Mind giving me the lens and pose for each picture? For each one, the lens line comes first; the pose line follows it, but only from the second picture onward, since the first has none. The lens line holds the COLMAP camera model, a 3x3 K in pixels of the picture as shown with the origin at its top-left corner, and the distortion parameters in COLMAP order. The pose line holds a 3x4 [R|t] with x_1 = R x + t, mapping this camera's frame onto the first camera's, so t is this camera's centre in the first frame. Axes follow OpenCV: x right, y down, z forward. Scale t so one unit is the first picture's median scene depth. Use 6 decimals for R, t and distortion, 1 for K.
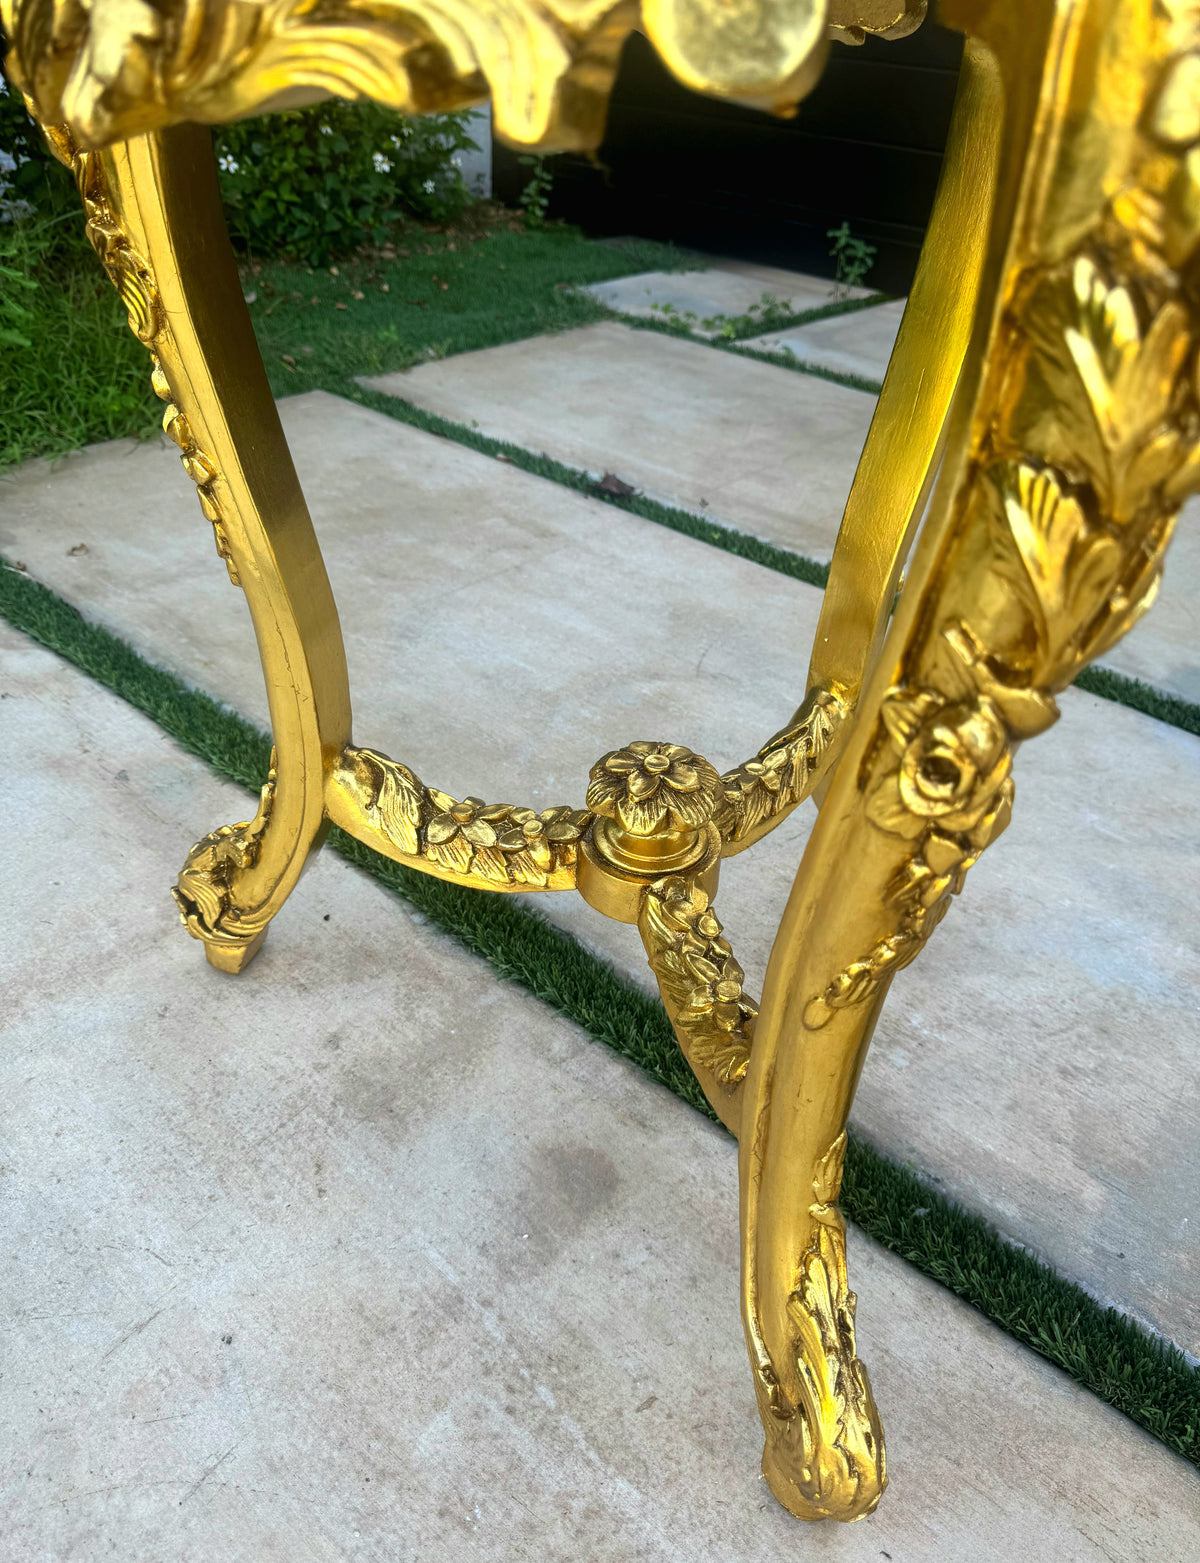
lens RADIAL K [[1141.6, 0, 608.0], [0, 1141.6, 797.7], [0, 0, 1]] dist [0.074333, -0.125362]
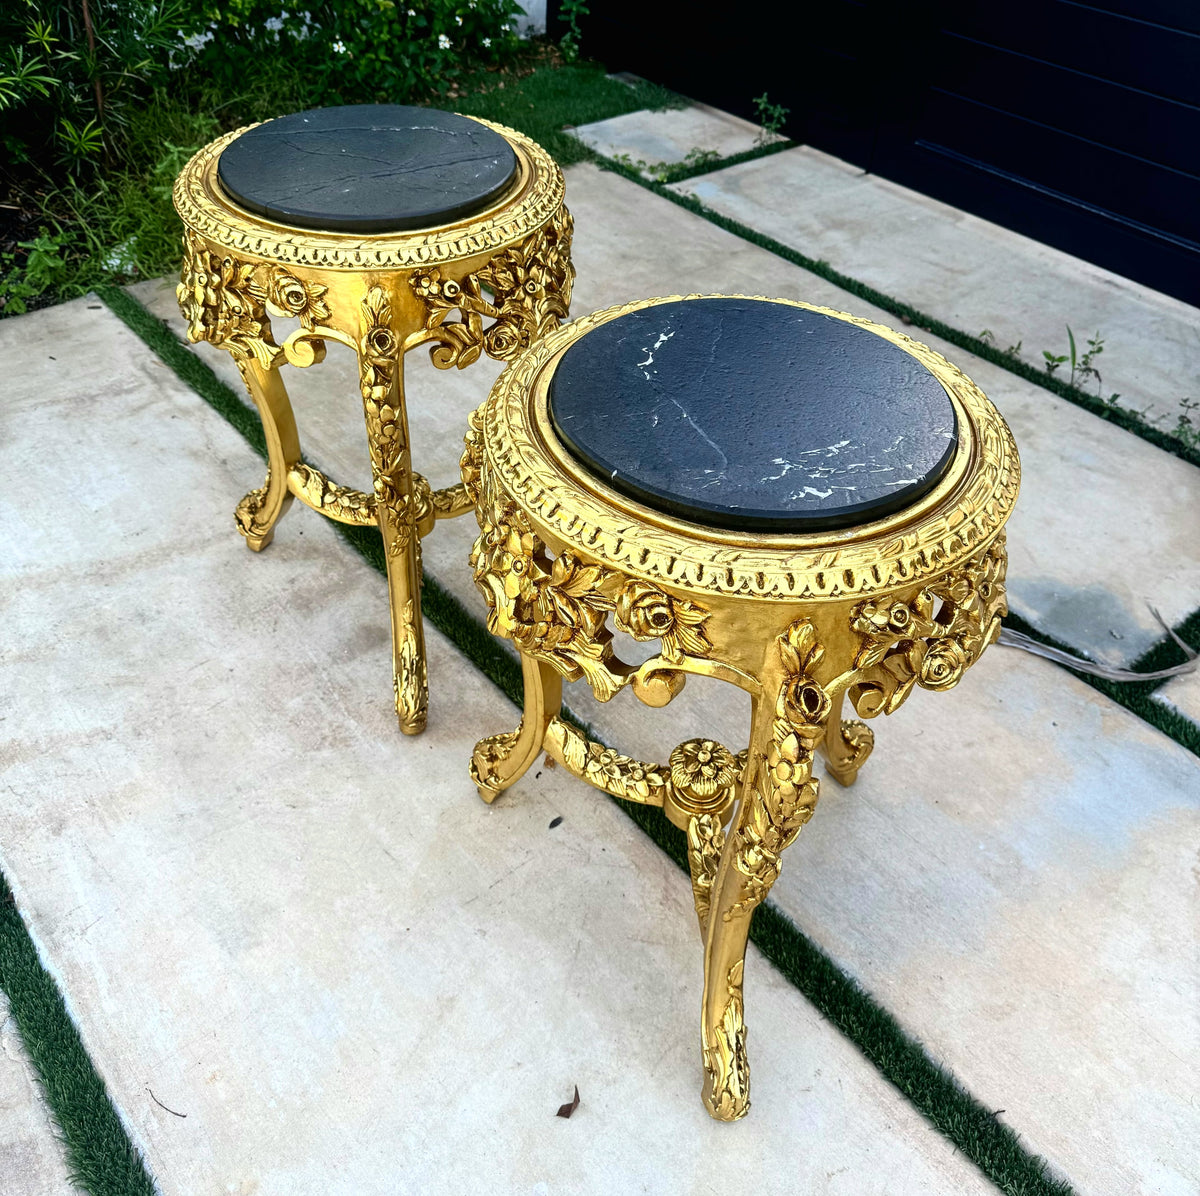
lens RADIAL K [[1126.2, 0, 608.6], [0, 1126.2, 519.8], [0, 0, 1]] dist [0.162670, -0.338202]
pose [[0.989705, 0.081700, -0.117514, 0.694320], [-0.077677, 0.996238, 0.038427, -0.062721], [0.120211, -0.028903, 0.992328, -1.305014]]
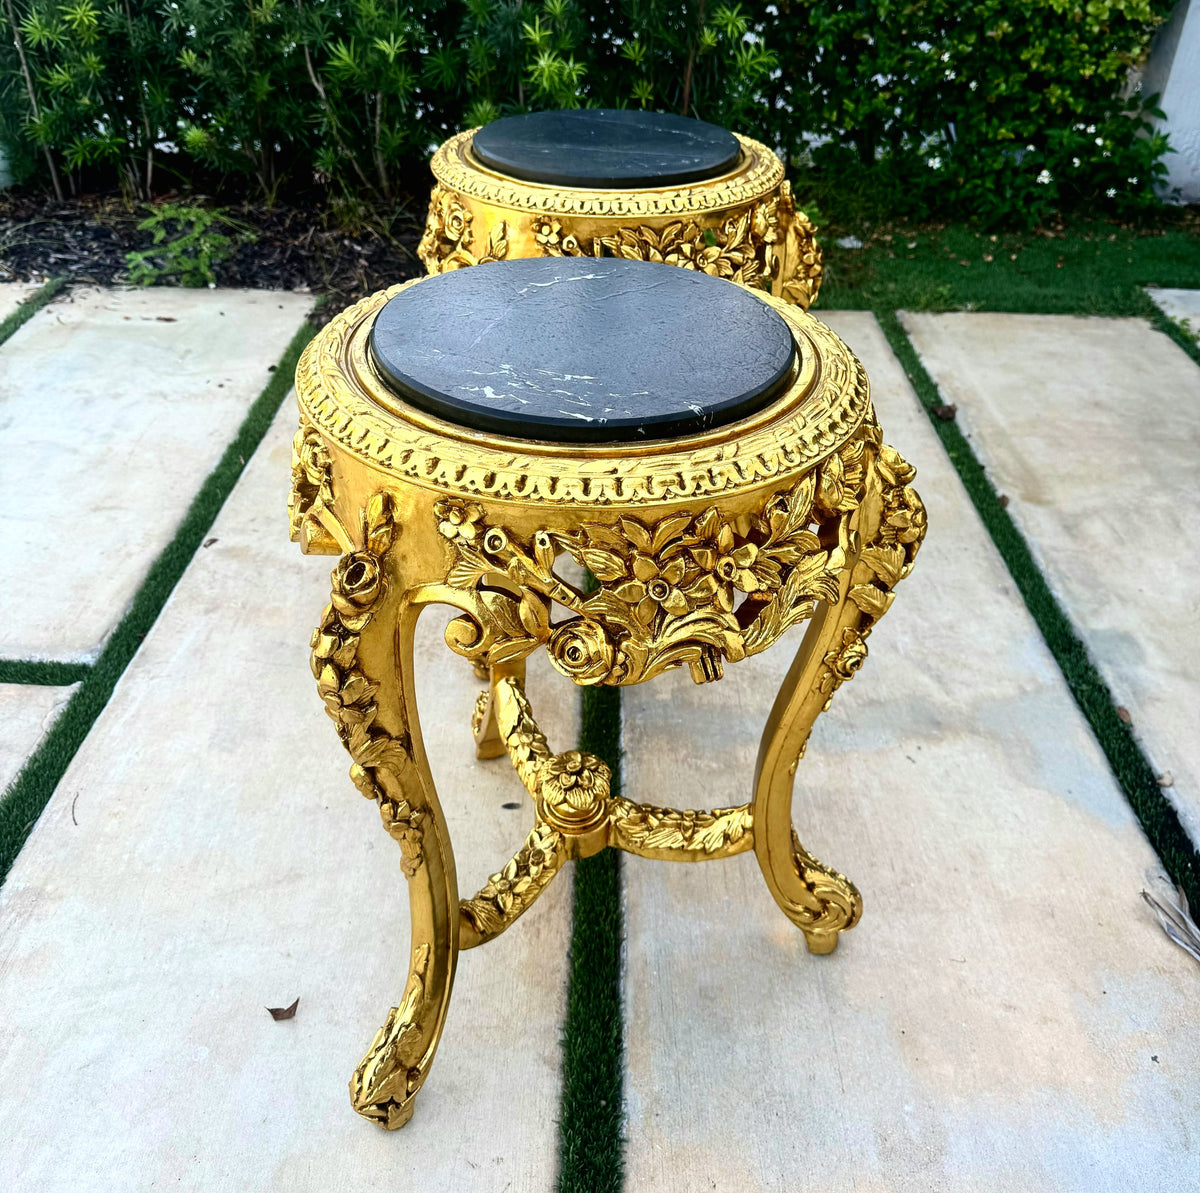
lens RADIAL K [[1132.3, 0, 597.7], [0, 1132.3, 469.0], [0, 0, 1]] dist [0.118992, -0.220195]
pose [[0.654949, 0.346682, -0.671456, 1.574245], [-0.444933, 0.895121, 0.028169, -0.074230], [0.610800, 0.280304, 0.740509, -0.855904]]
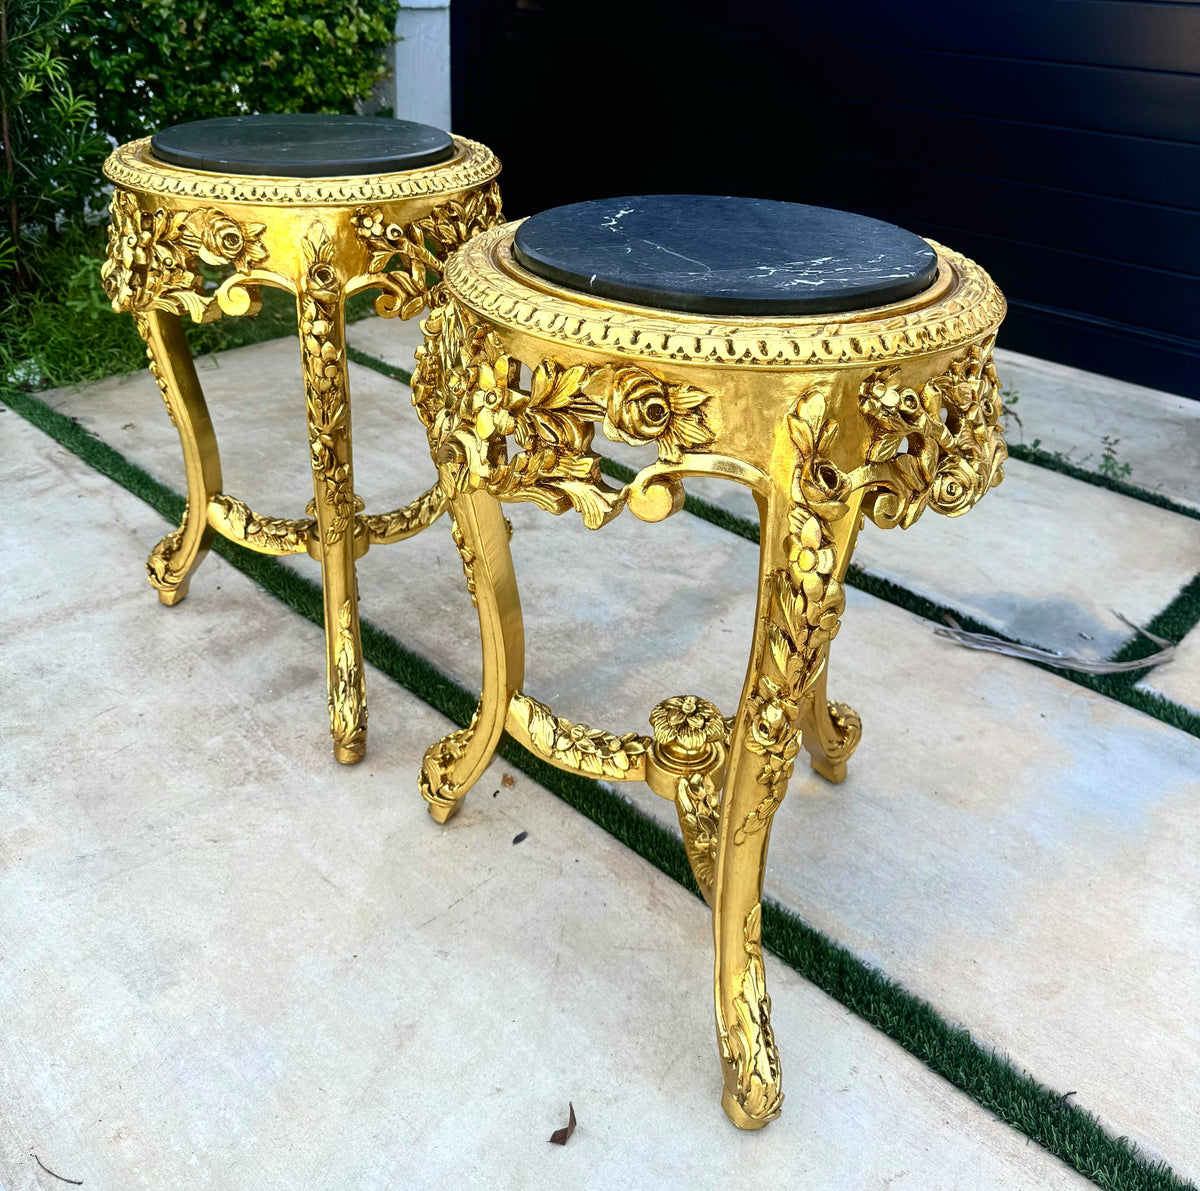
lens RADIAL K [[1132.3, 0, 597.7], [0, 1132.3, 468.0], [0, 0, 1]] dist [0.118992, -0.220195]
pose [[0.998523, 0.006344, -0.053964, 0.624464], [-0.017104, 0.979371, -0.201343, 0.333947], [0.051573, 0.201969, 0.978033, -1.184775]]
